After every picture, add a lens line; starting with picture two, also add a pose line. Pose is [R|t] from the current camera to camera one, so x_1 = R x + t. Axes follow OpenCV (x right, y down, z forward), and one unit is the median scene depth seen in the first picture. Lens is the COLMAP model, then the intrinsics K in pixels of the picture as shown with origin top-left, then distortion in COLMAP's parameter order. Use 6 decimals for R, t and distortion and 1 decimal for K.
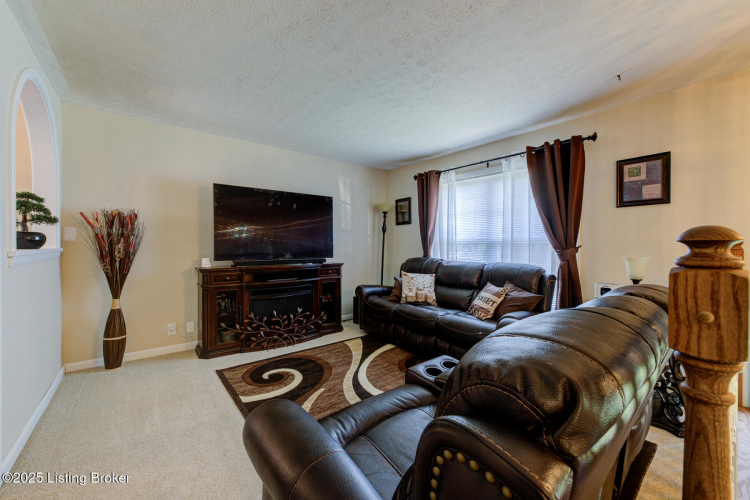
lens RADIAL K [[303.2, 0, 375.0], [0, 303.2, 250.0], [0, 0, 1]] dist [0.002685, -0.000031]
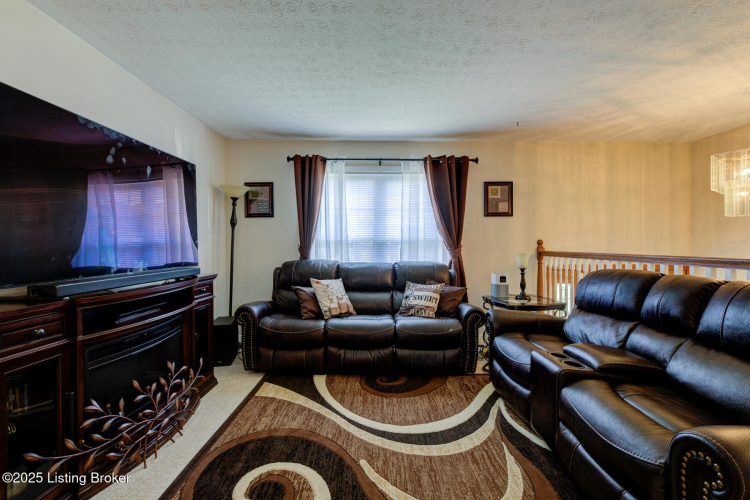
lens RADIAL K [[329.6, 0, 375.0], [0, 329.6, 250.0], [0, 0, 1]] dist [-0.001017, 0.000067]
pose [[0.621206, -0.014708, 0.783509, -0.550112], [0.013768, 0.999874, 0.007854, -0.008559], [-0.783526, 0.005909, 0.621330, 0.404826]]
